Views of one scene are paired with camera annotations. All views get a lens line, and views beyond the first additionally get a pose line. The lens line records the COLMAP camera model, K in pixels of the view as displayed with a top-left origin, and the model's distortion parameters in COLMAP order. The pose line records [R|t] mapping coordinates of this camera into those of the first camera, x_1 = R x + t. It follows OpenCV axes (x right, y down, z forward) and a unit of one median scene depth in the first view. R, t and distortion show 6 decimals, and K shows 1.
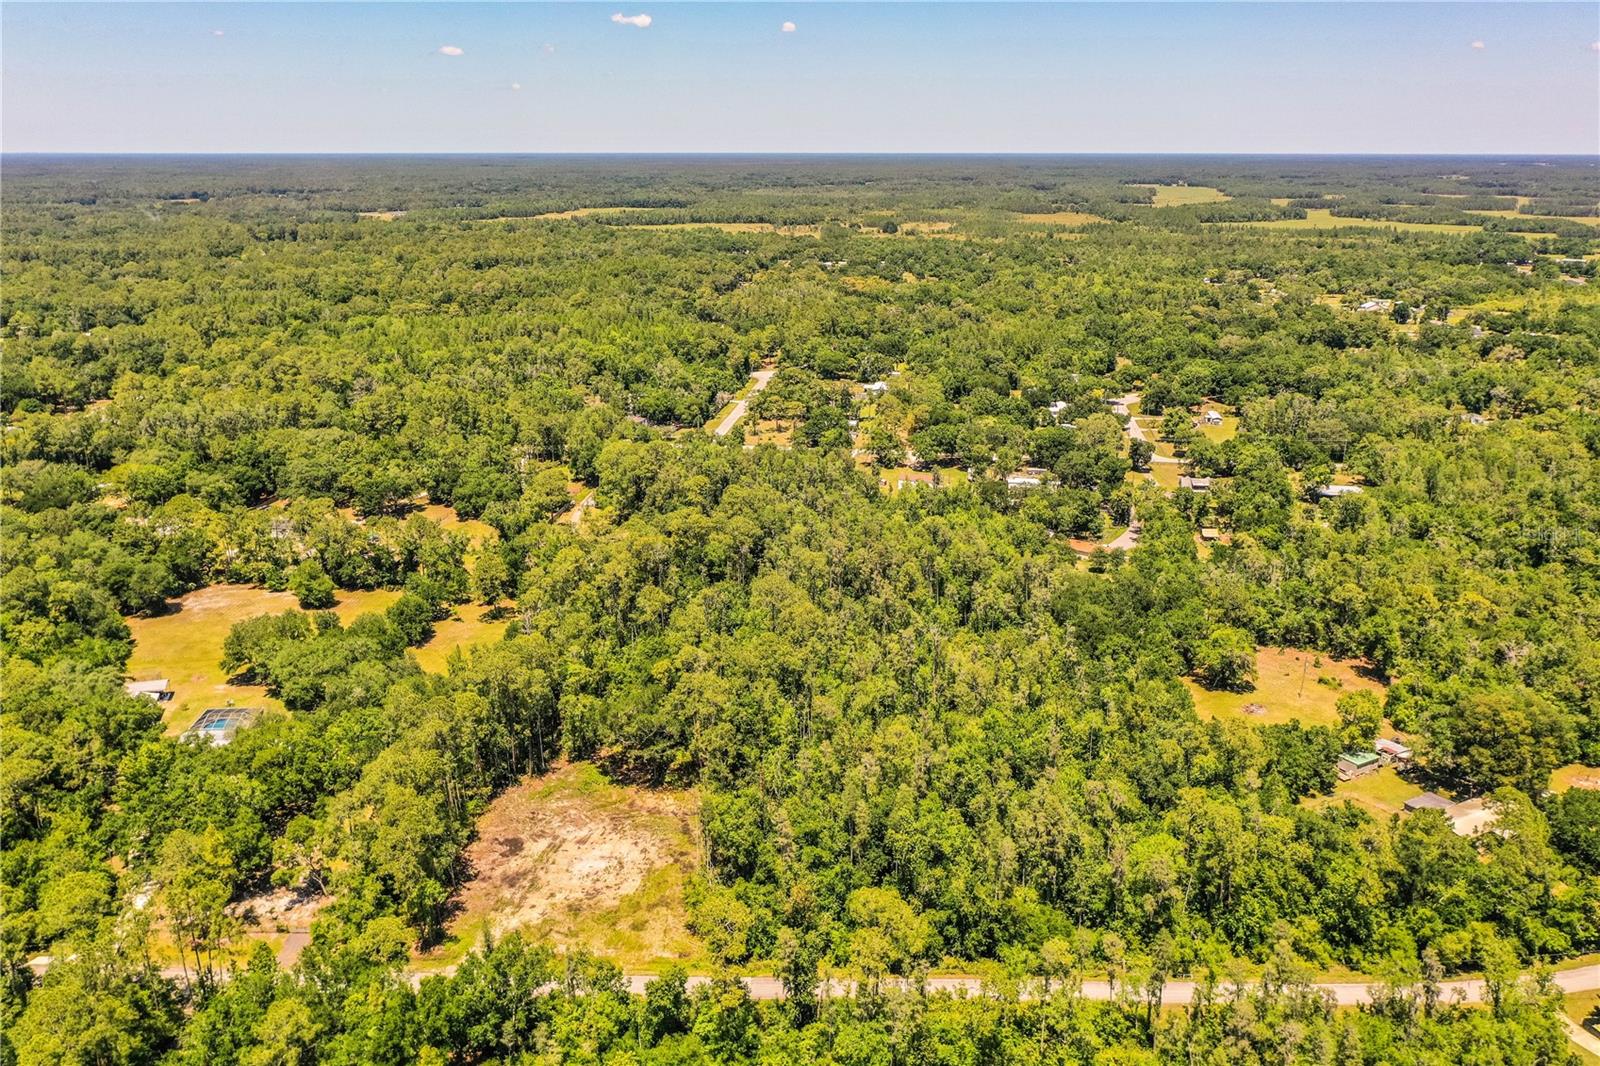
lens RADIAL K [[1267.5, 0, 795.9], [0, 1267.5, 540.7], [0, 0, 1]] dist [-0.000454, 0.002398]
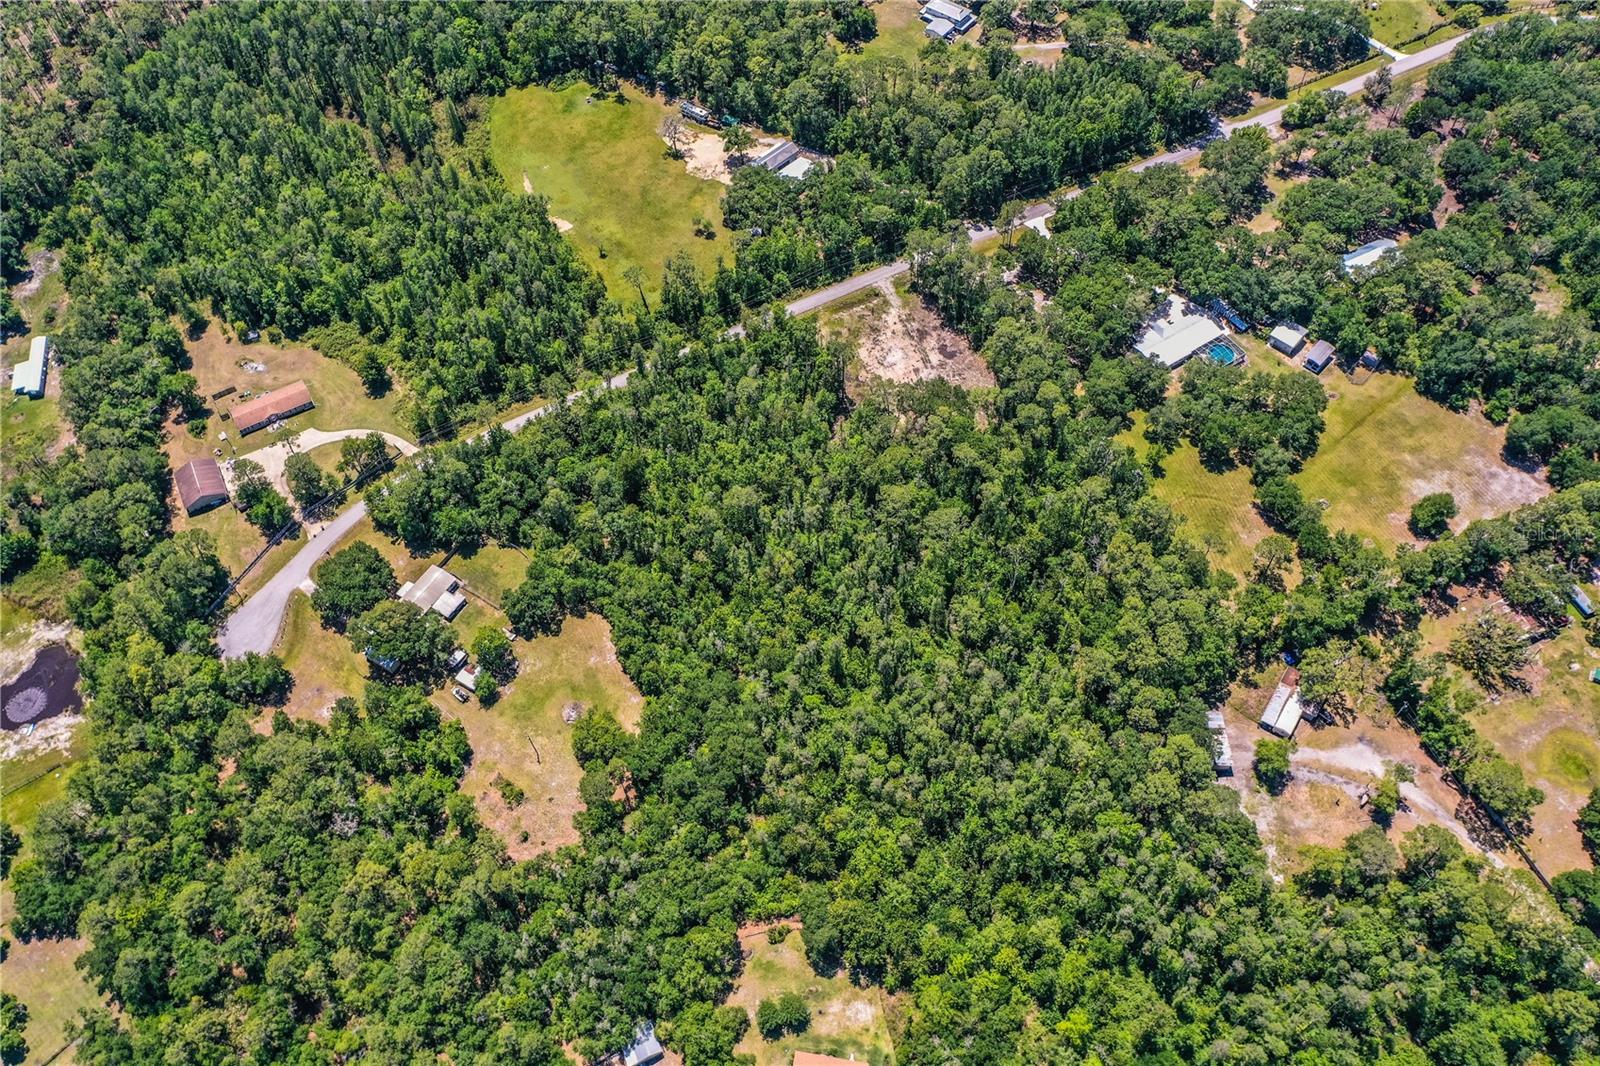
lens RADIAL K [[1267.5, 0, 815.7], [0, 1267.5, 526.0], [0, 0, 1]] dist [-0.000454, 0.002398]
pose [[-0.866861, 0.419596, -0.269241, 0.437111], [-0.130002, 0.331121, 0.934590, -1.117335], [0.481301, 0.845162, -0.232487, 1.316637]]
